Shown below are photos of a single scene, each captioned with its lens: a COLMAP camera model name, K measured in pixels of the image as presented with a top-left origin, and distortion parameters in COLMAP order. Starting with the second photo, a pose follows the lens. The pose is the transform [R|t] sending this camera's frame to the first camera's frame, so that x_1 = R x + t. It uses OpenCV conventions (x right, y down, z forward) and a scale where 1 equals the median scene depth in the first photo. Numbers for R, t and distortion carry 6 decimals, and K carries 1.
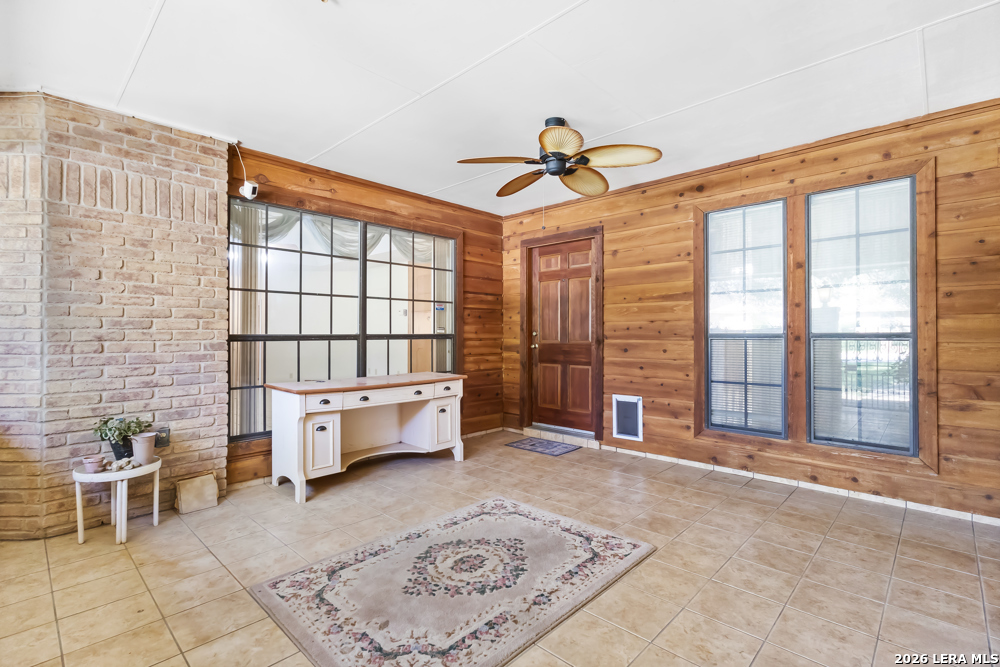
lens RADIAL K [[462.8, 0, 500.8], [0, 462.8, 331.5], [0, 0, 1]] dist [0.002311, 0.000616]
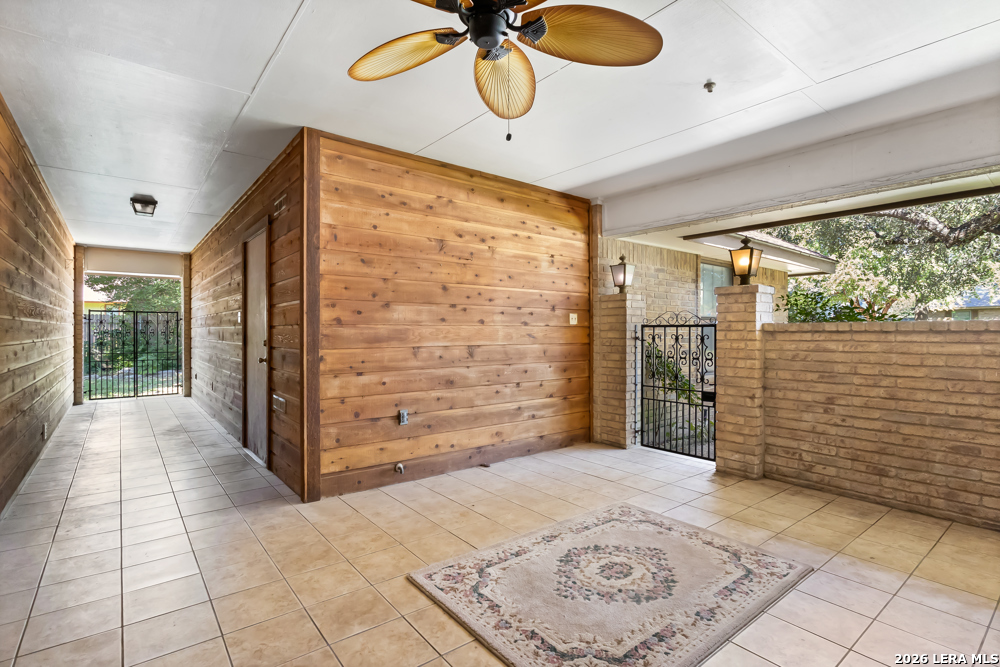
lens RADIAL K [[481.9, 0, 500.0], [0, 481.9, 333.5], [0, 0, 1]] dist [-0.000043, 0.000018]
pose [[-0.990186, -0.002027, 0.139740, 0.032794], [-0.002605, 0.999989, -0.003954, 0.003490], [-0.139730, -0.004279, -0.990180, 2.102322]]
